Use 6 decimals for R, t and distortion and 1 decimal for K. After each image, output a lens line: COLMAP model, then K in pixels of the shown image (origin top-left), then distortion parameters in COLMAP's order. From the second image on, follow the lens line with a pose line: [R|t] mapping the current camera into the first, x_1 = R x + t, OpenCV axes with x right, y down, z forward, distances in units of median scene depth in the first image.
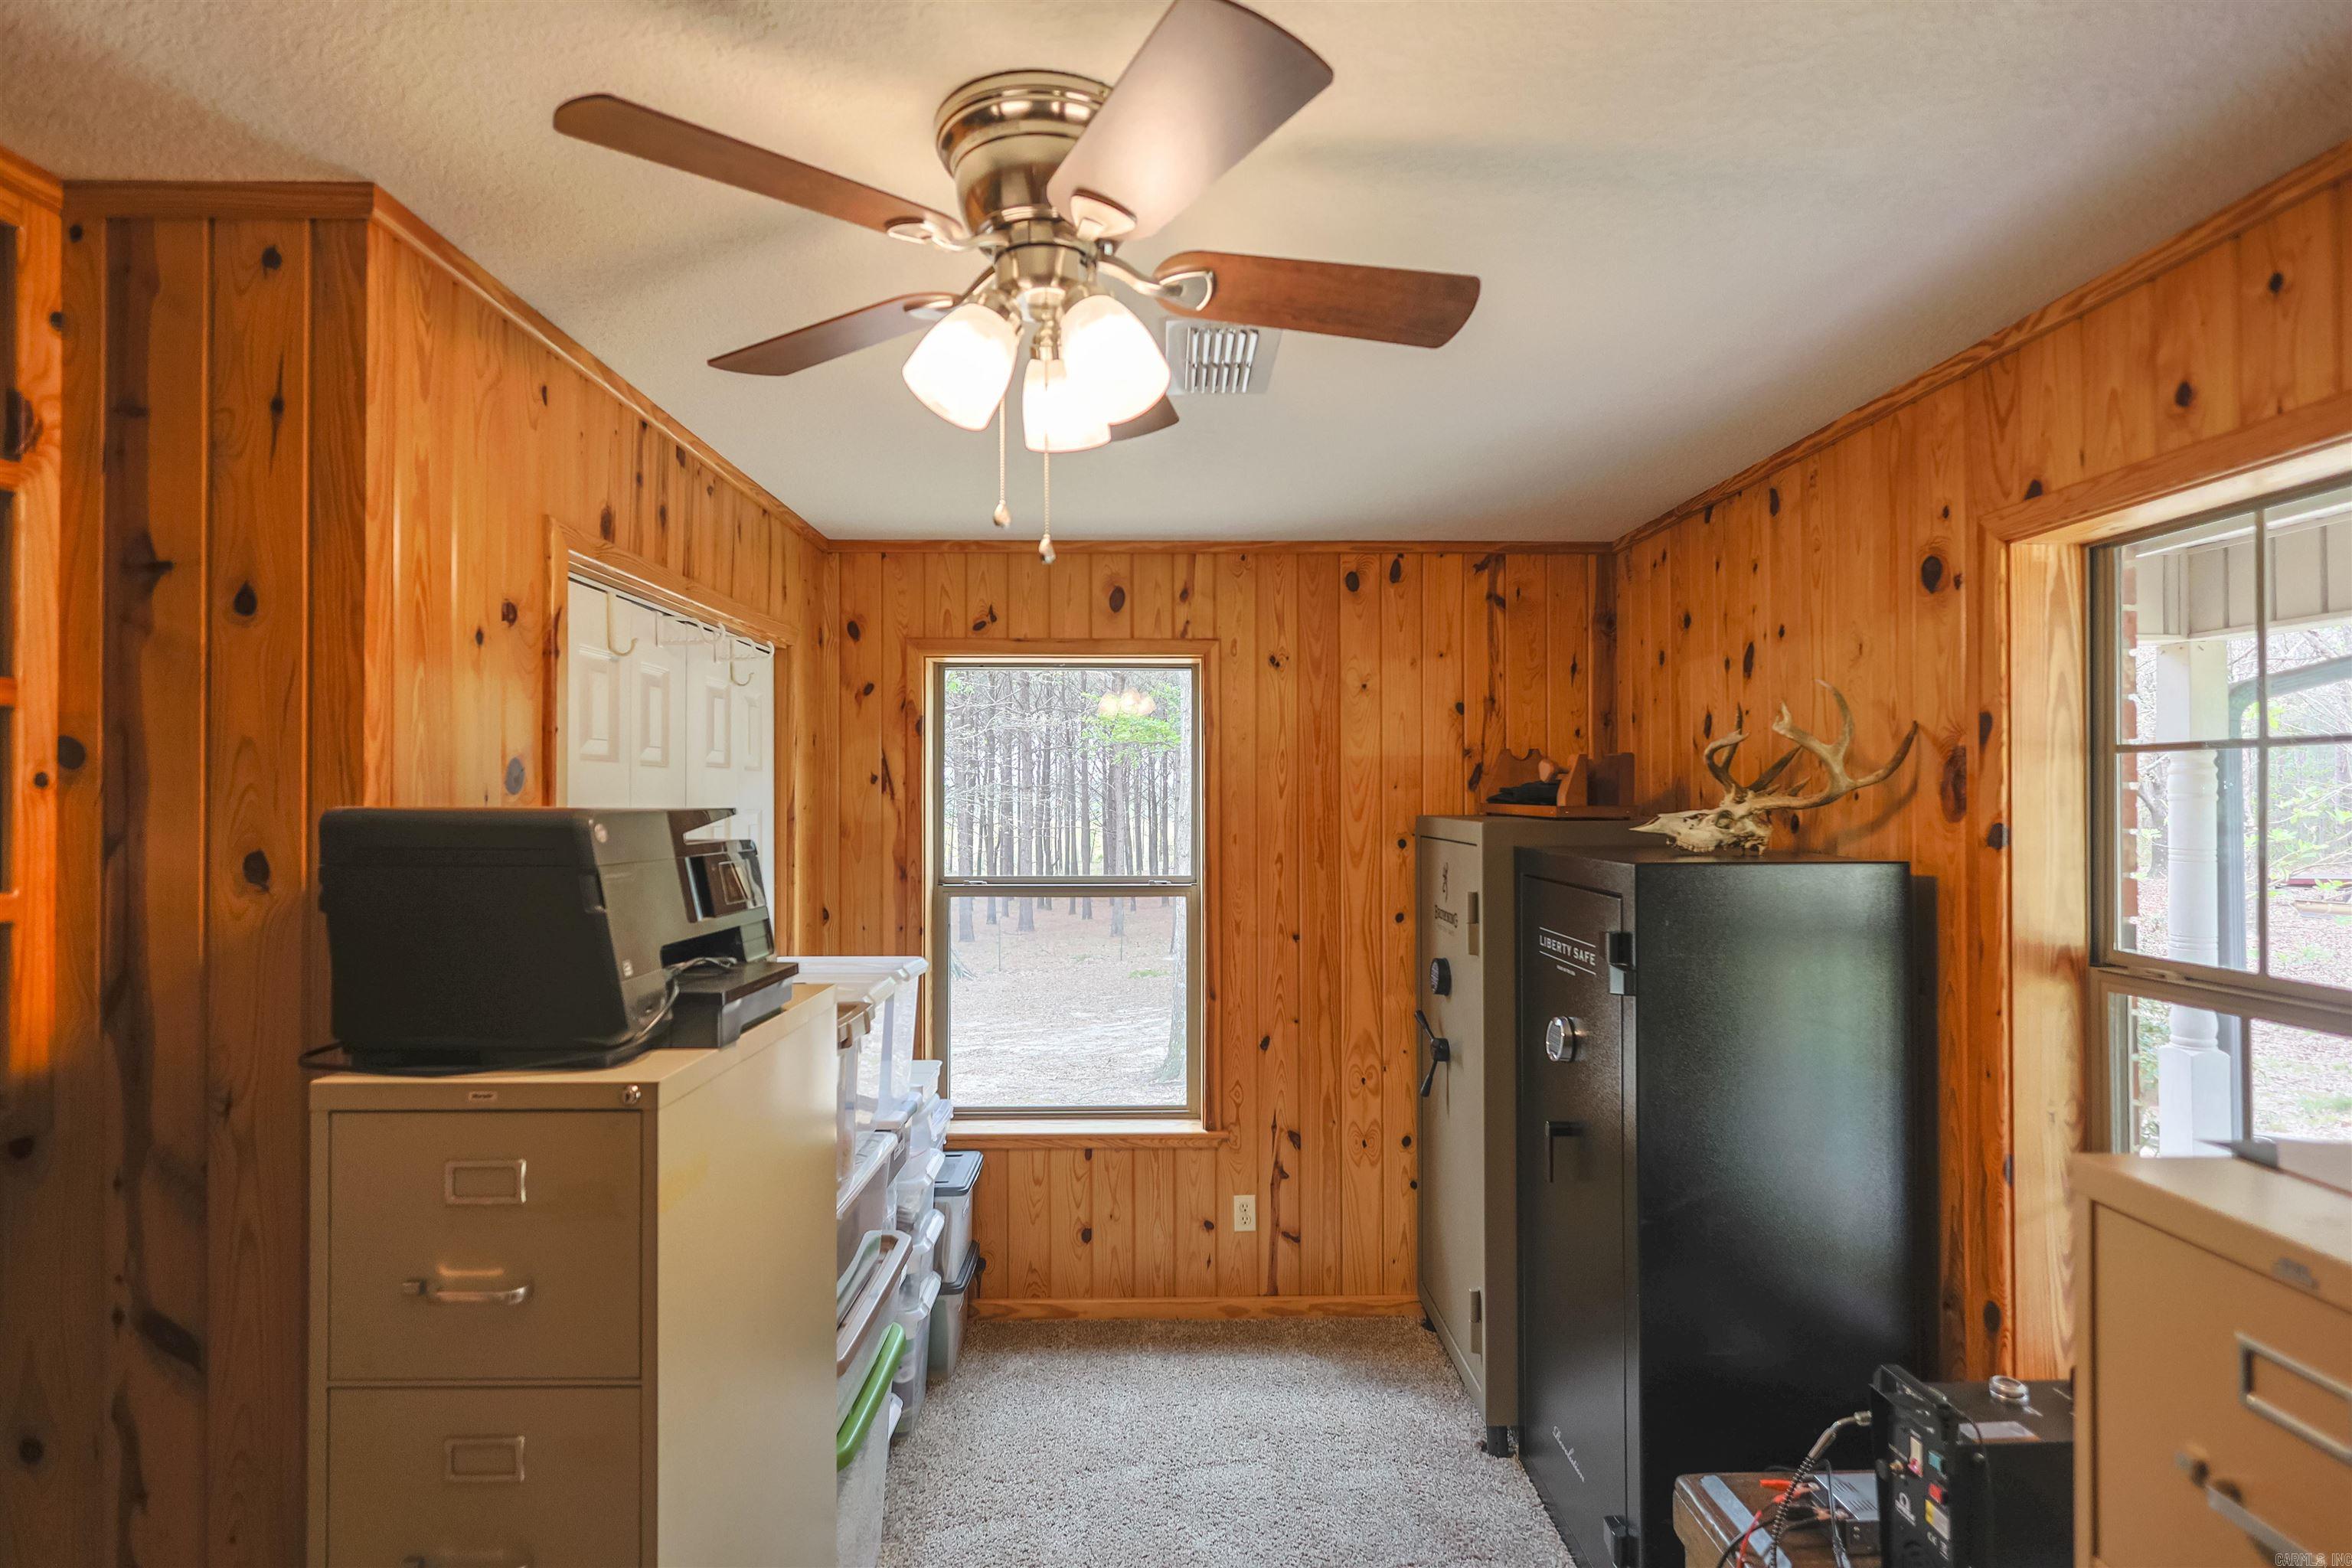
lens RADIAL K [[1144.0, 0, 1176.0], [0, 1144.0, 784.0], [0, 0, 1]] dist [0.000155, 0.000420]
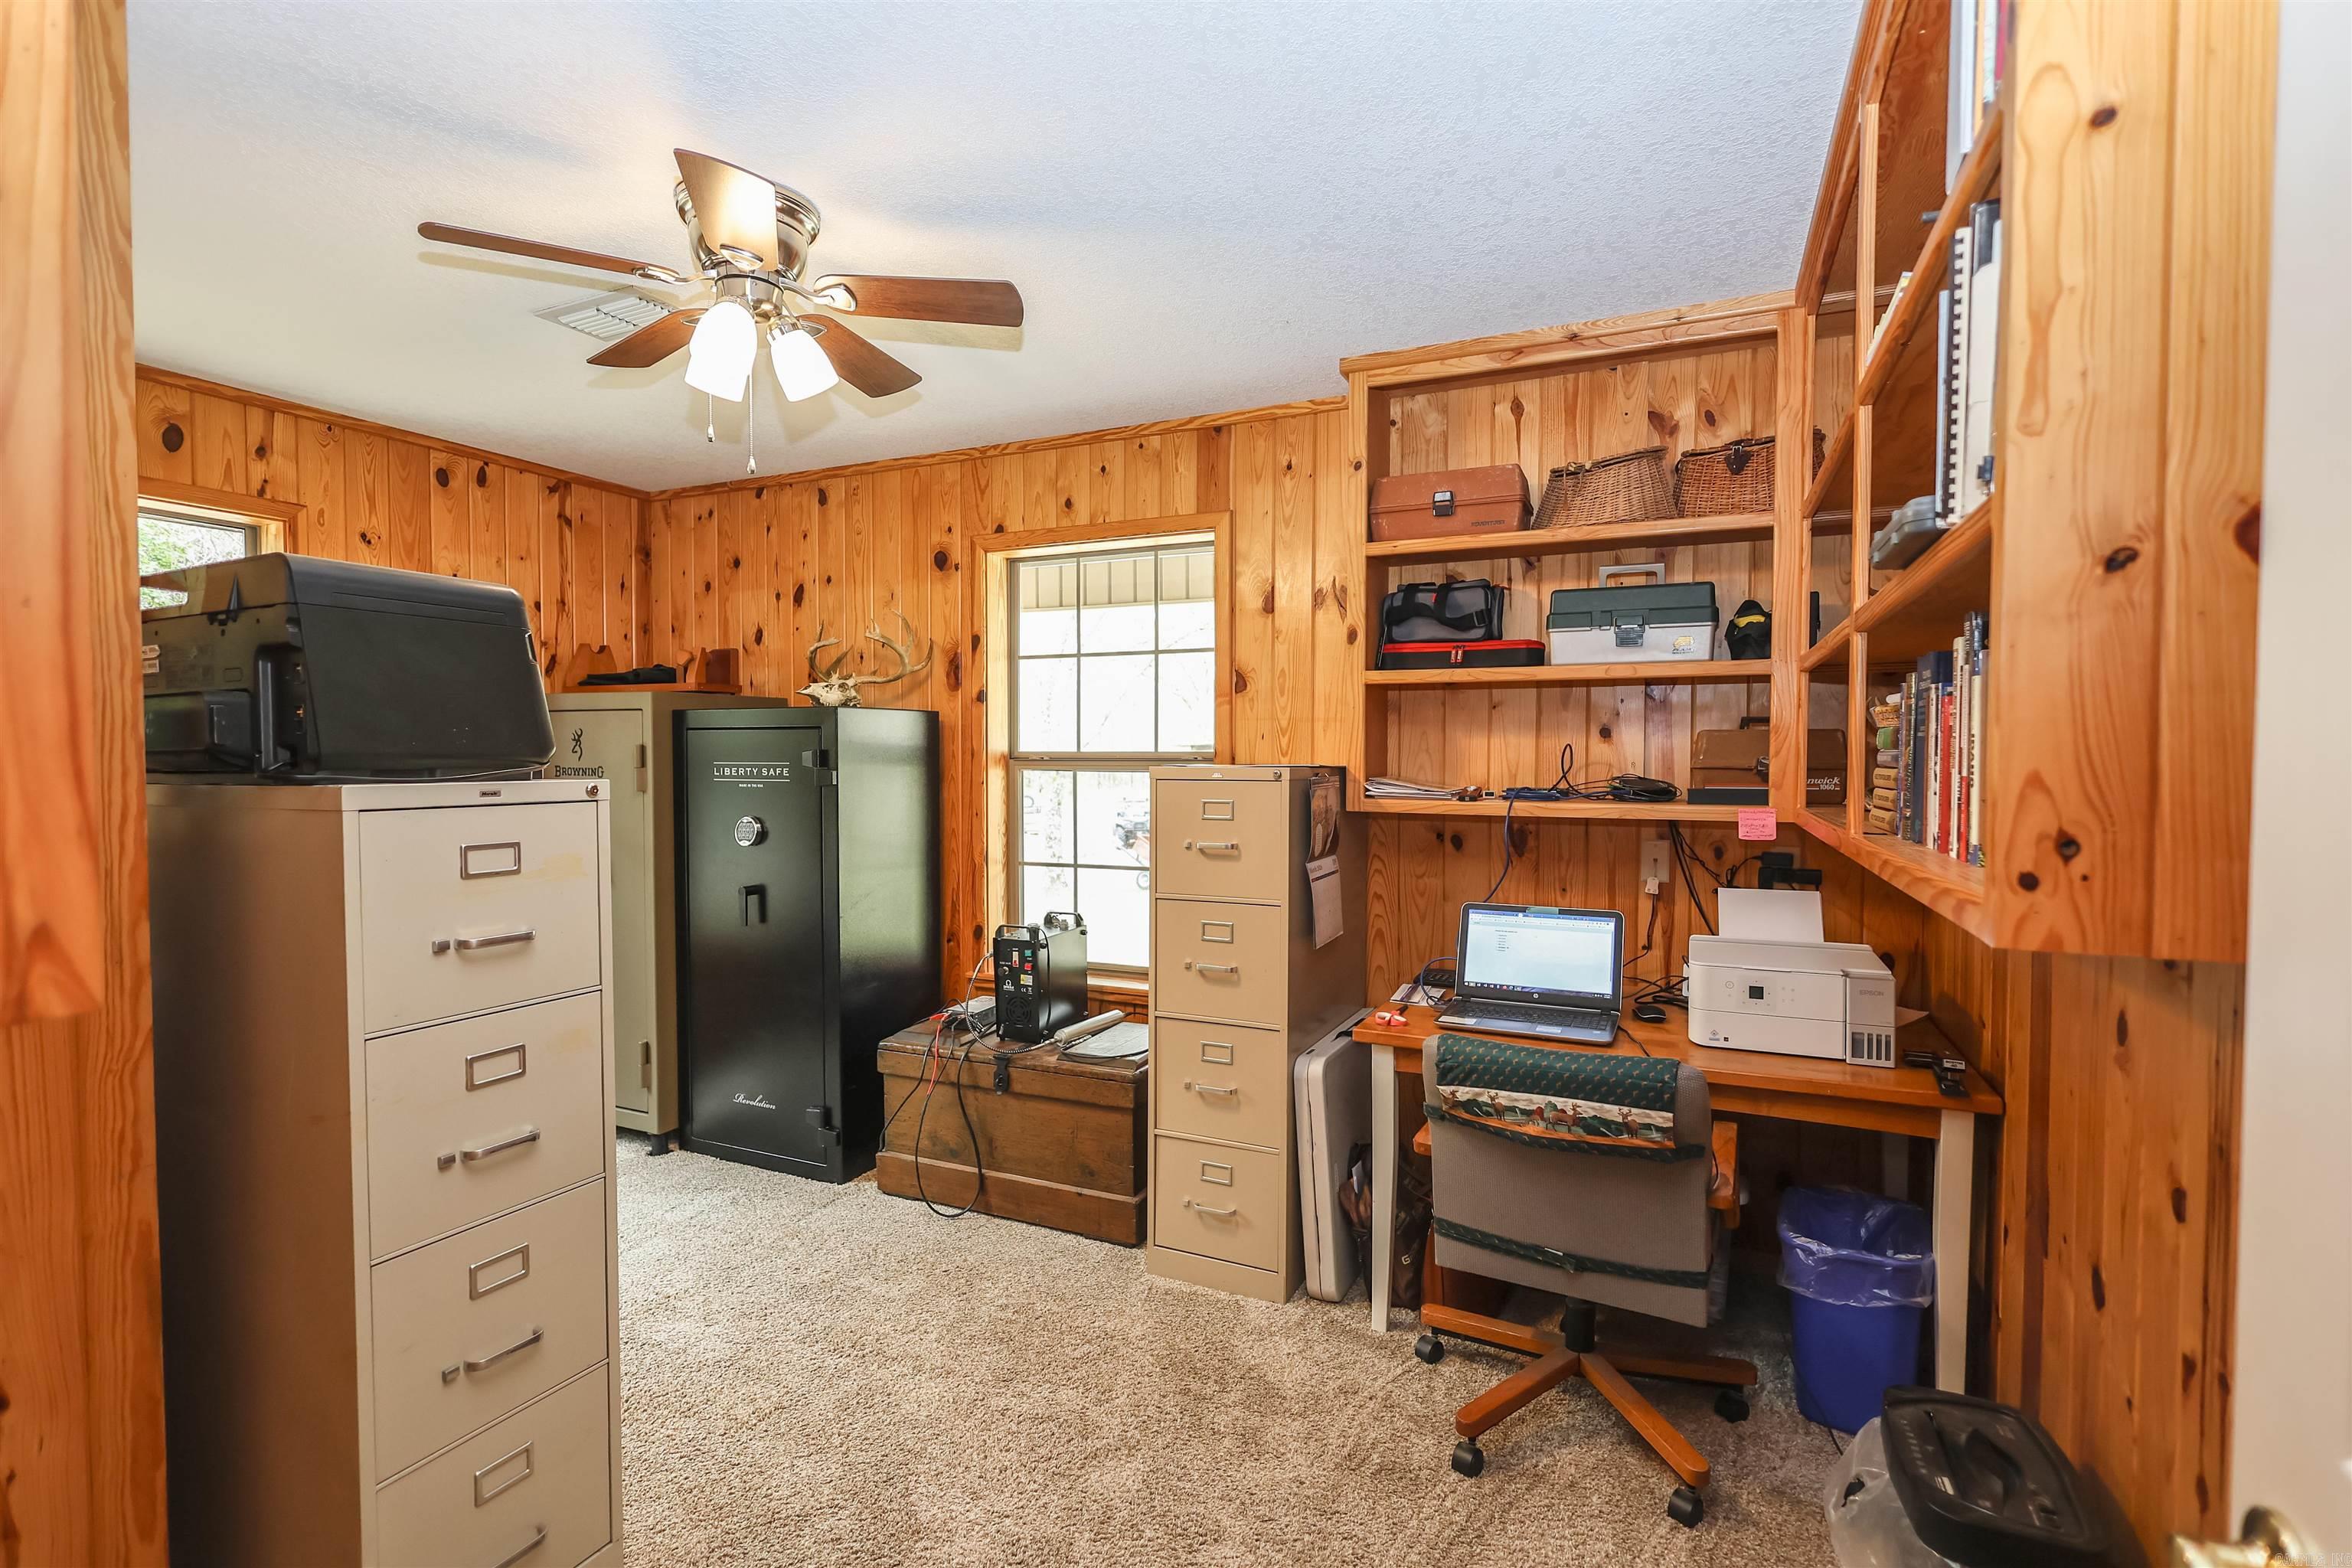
lens RADIAL K [[1096.1, 0, 1176.0], [0, 1096.1, 784.0], [0, 0, 1]] dist [-0.000554, 0.000287]
pose [[0.435059, -0.024846, 0.900059, -0.748041], [-0.010482, 0.999412, 0.032655, 0.112489], [-0.900341, -0.023641, 0.434543, -0.135808]]
